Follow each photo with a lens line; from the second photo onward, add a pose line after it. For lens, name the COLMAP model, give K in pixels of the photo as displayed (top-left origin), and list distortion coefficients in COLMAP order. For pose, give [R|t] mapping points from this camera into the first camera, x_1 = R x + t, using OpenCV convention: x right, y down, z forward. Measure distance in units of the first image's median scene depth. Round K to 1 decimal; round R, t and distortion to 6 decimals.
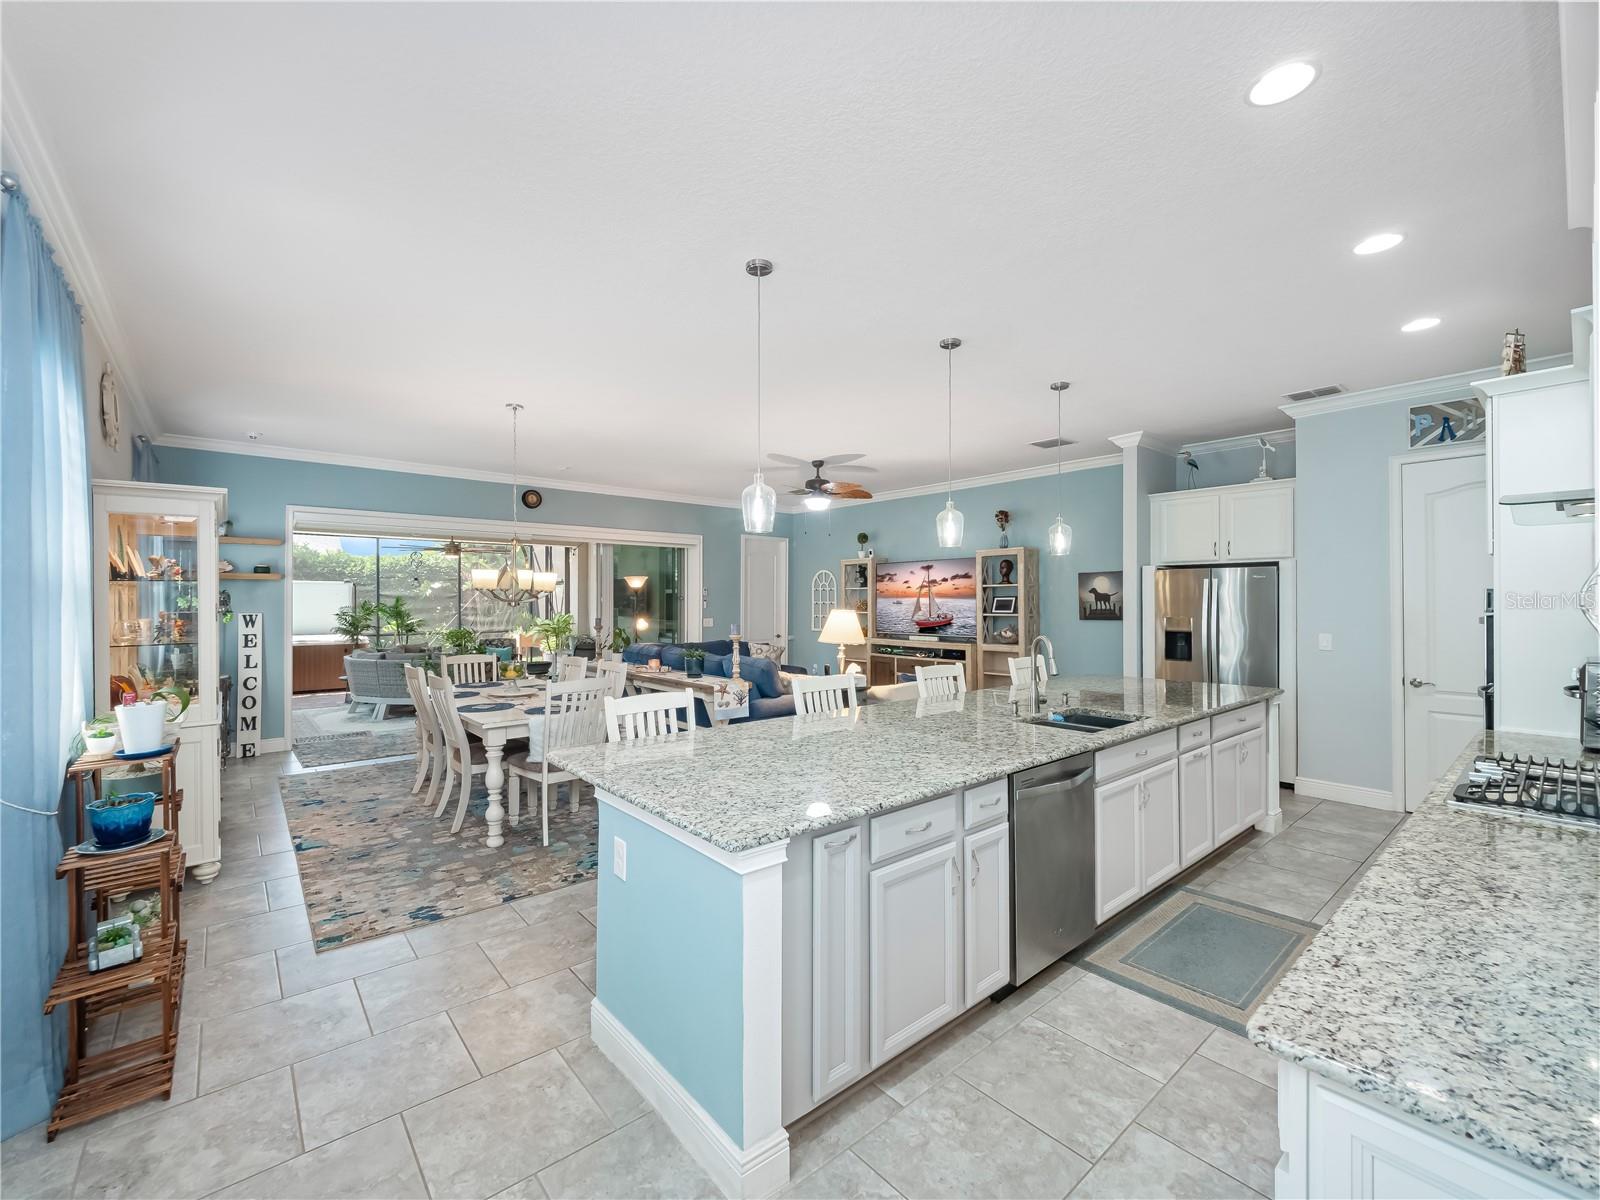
lens RADIAL K [[683.1, 0, 800.0], [0, 683.1, 600.0], [0, 0, 1]] dist [-0.001401, 0.000020]
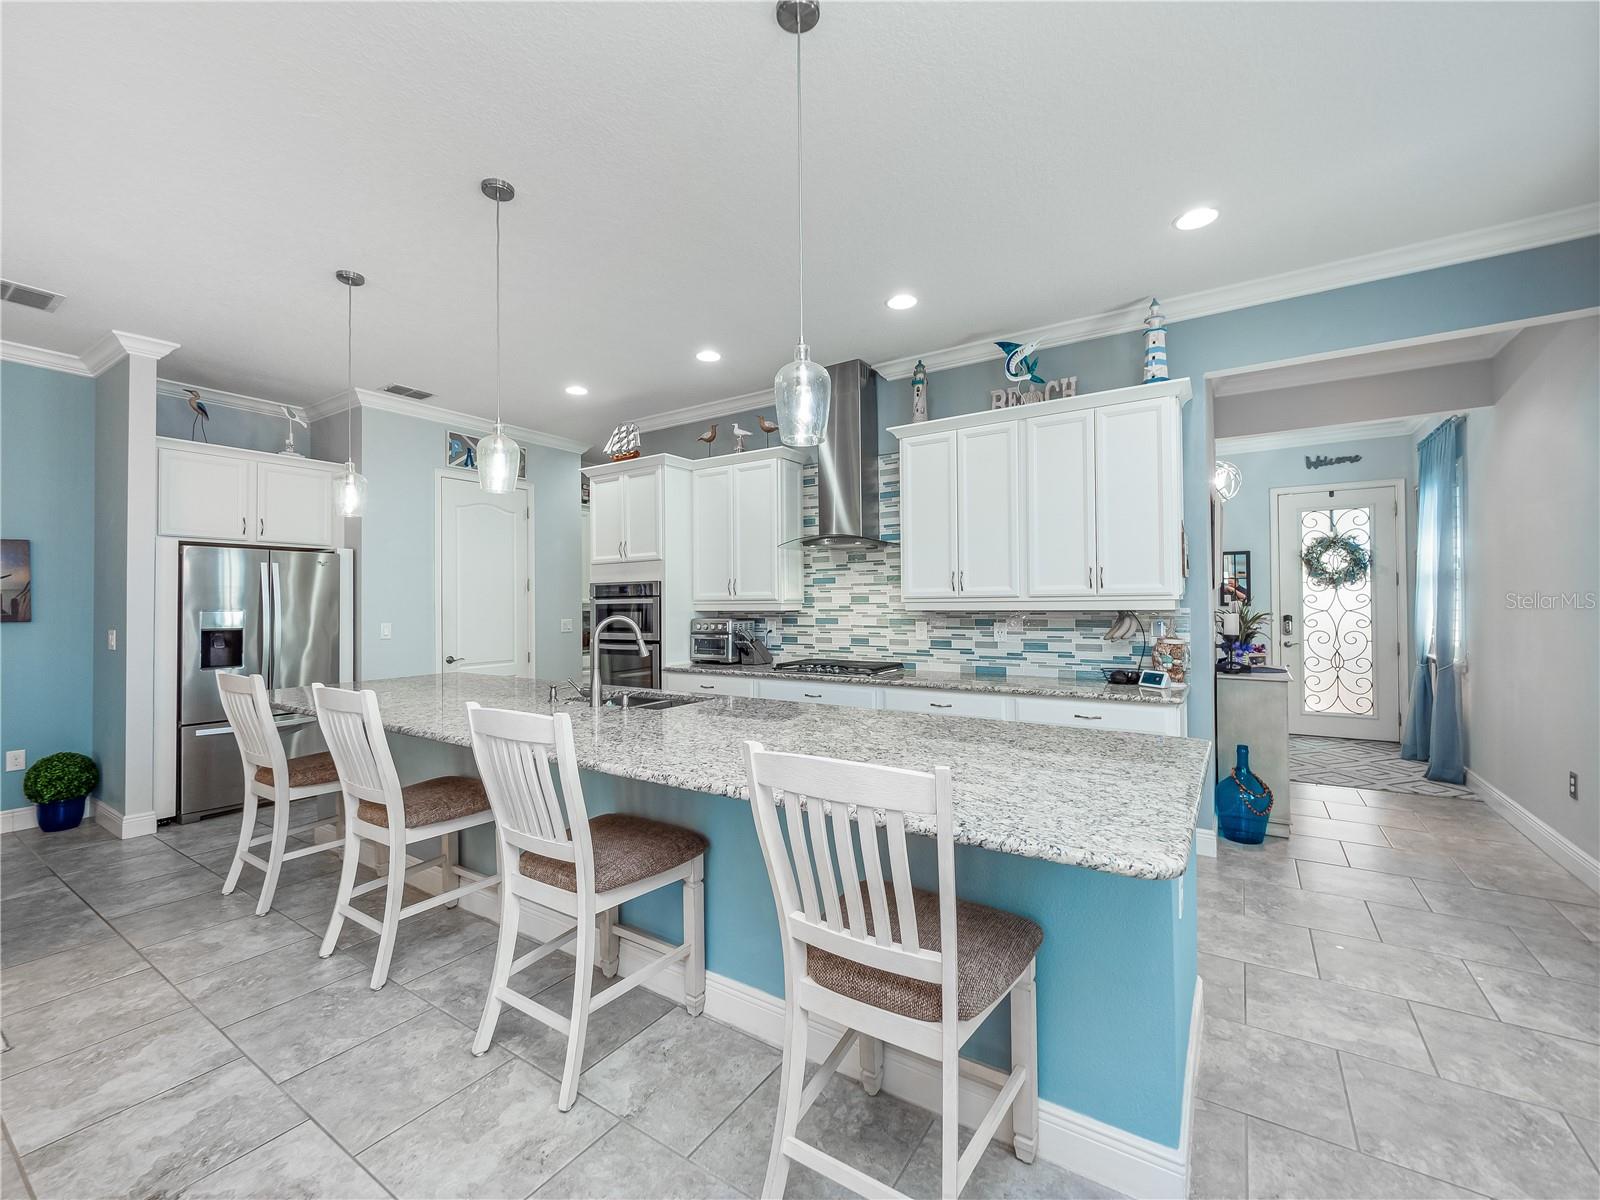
lens RADIAL K [[658.6, 0, 790.1], [0, 658.6, 596.4], [0, 0, 1]] dist [0.018519, -0.015862]
pose [[-0.270403, 0.012524, 0.962666, -0.343221], [0.006570, 0.999916, -0.011163, 0.023062], [-0.962725, 0.003306, -0.270463, 0.645126]]
